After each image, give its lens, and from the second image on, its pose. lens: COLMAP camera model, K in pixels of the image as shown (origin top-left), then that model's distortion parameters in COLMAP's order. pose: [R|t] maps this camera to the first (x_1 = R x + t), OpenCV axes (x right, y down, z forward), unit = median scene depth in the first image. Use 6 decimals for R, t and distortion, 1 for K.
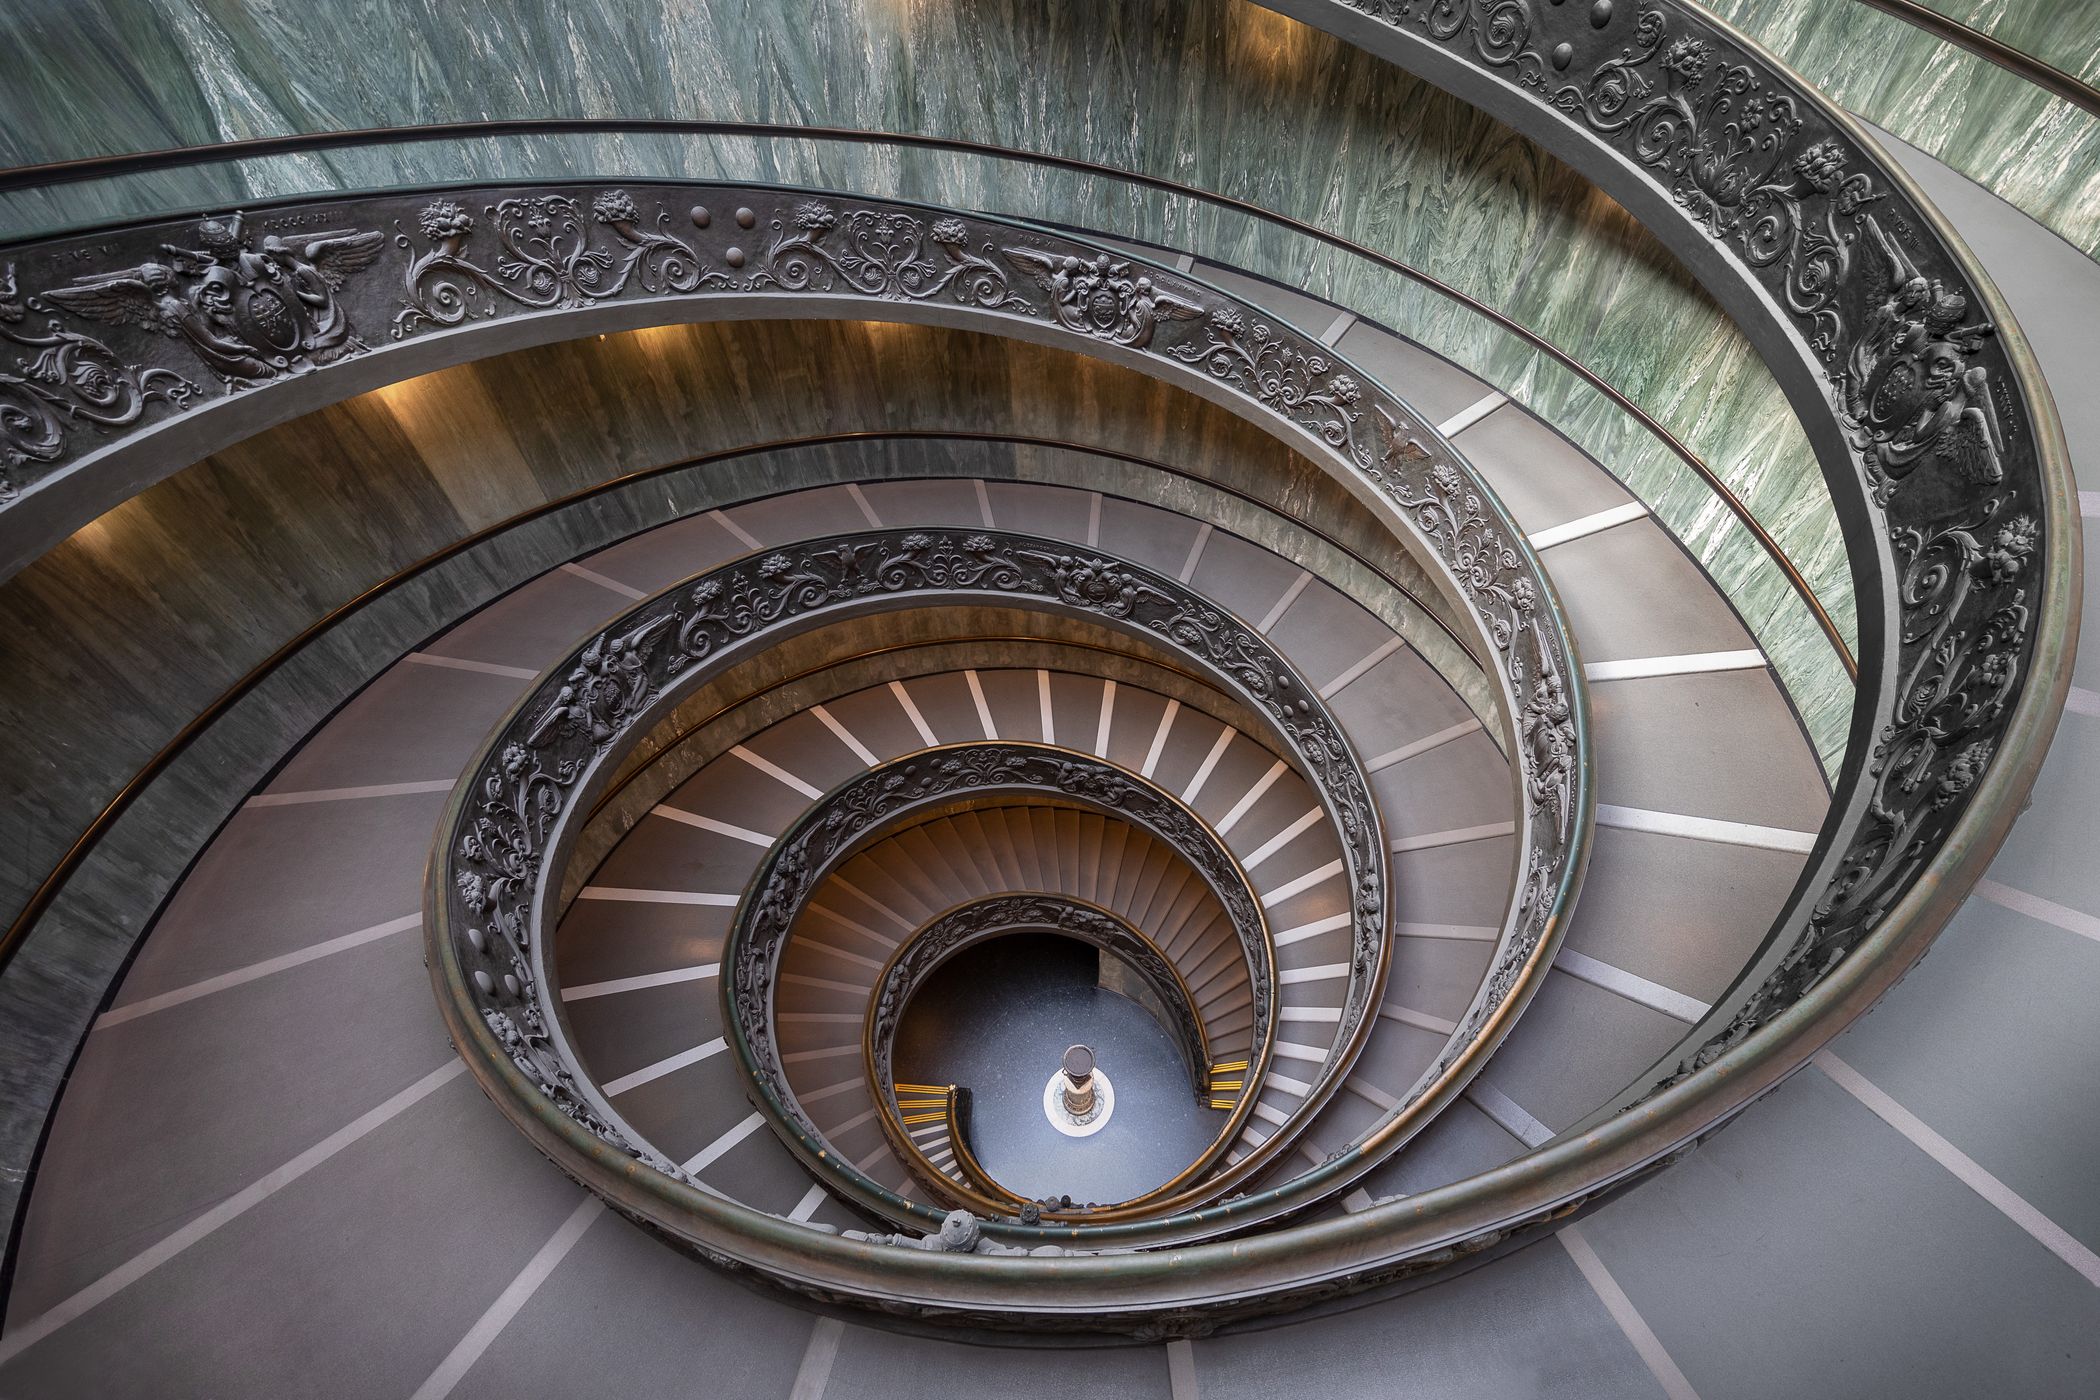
lens RADIAL K [[928.9, 0, 1176.6], [0, 928.9, 739.9], [0, 0, 1]] dist [0.009936, 0.000338]
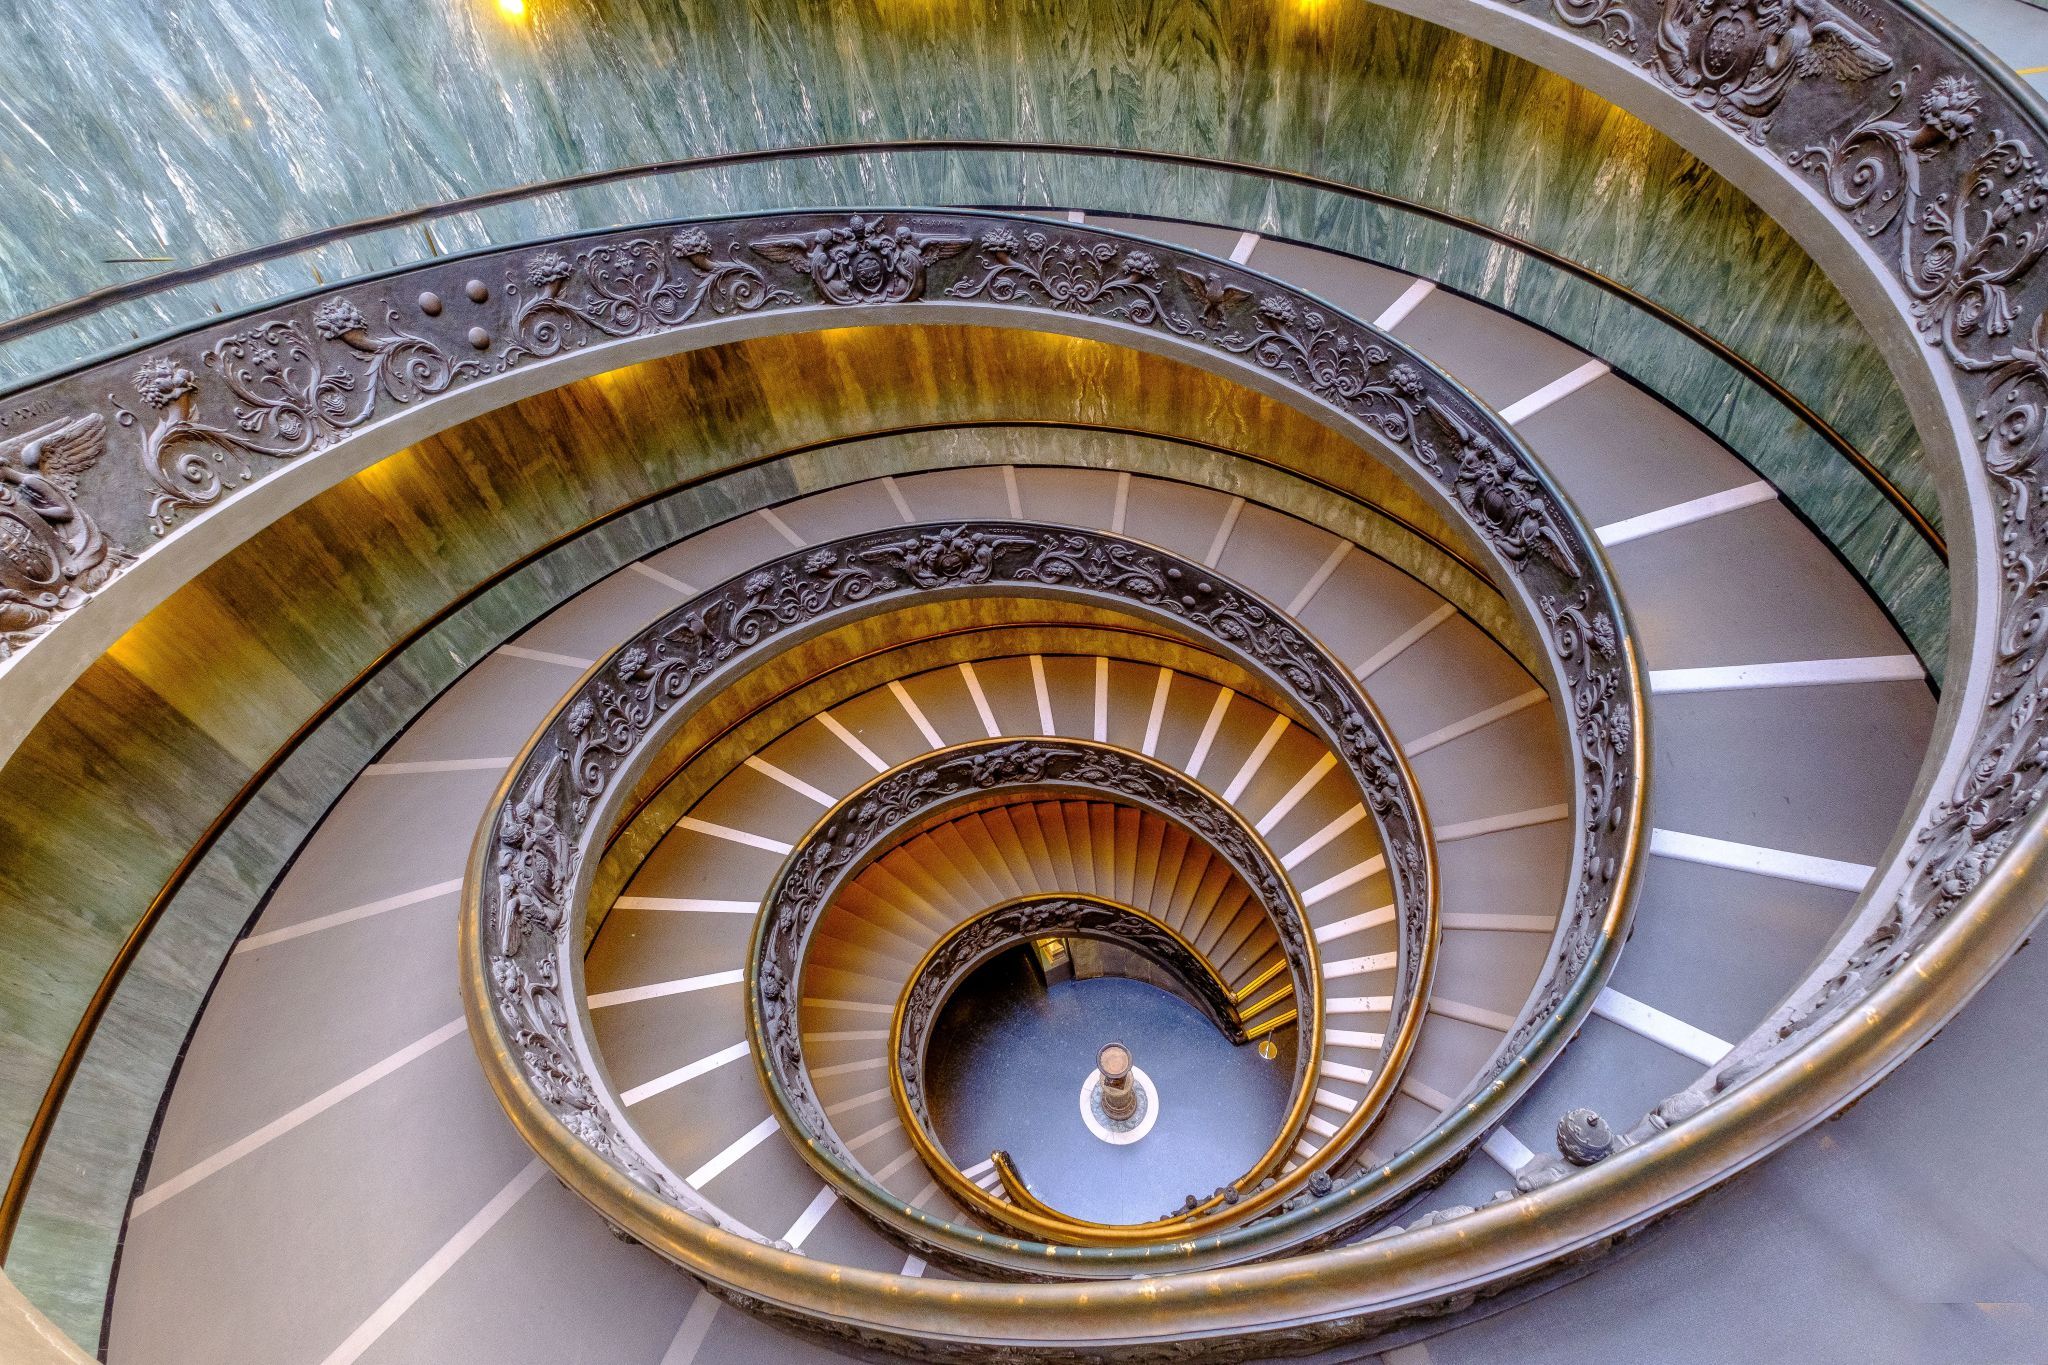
lens RADIAL K [[940.2, 0, 1018.9], [0, 940.2, 659.4], [0, 0, 1]] dist [0.003131, 0.004765]
pose [[0.896047, -0.394894, 0.202875, -0.291984], [0.409304, 0.911802, -0.032979, -0.014680], [-0.171958, 0.112588, 0.978649, 0.088118]]
